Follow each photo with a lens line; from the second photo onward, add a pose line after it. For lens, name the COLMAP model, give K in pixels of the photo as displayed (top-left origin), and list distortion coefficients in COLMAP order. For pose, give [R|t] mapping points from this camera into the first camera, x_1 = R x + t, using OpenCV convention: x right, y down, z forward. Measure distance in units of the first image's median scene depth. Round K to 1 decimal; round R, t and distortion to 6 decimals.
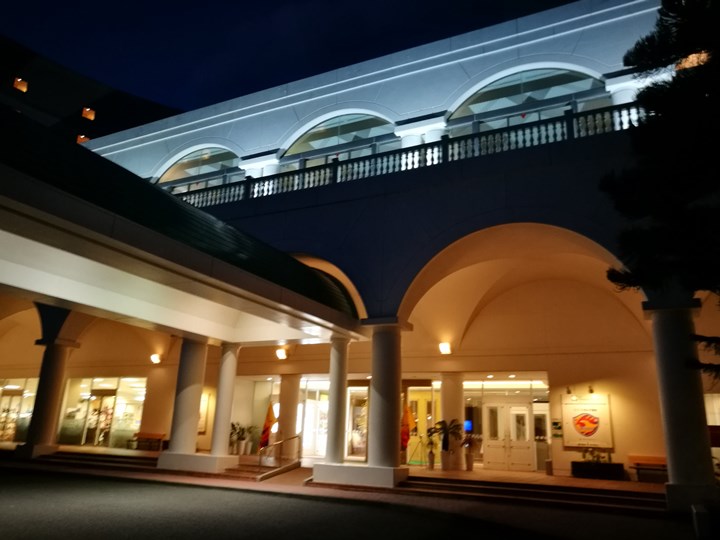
lens RADIAL K [[556.9, 0, 360.0], [0, 556.9, 270.0], [0, 0, 1]] dist [-0.012170, 0.003463]
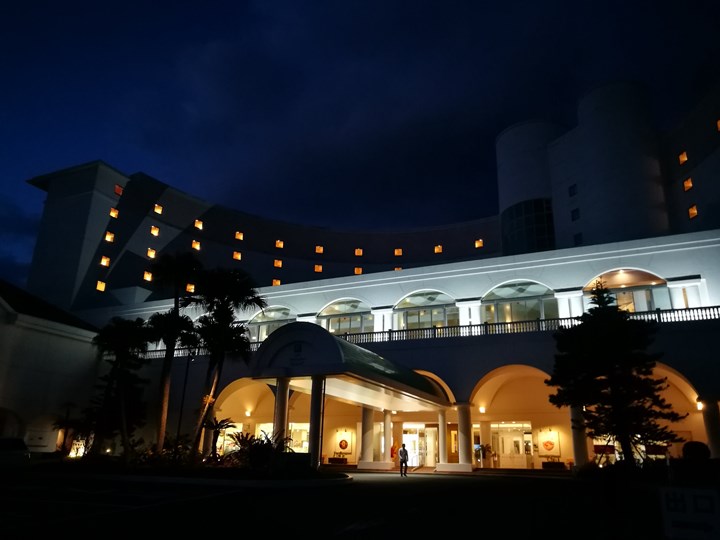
lens RADIAL K [[556.9, 0, 360.0], [0, 556.9, 270.0], [0, 0, 1]] dist [-0.012170, 0.003463]
pose [[0.999405, -0.005540, 0.034045, -0.402703], [0.006945, 0.999123, -0.041291, -0.323652], [-0.033786, 0.041503, 0.998567, -1.176488]]
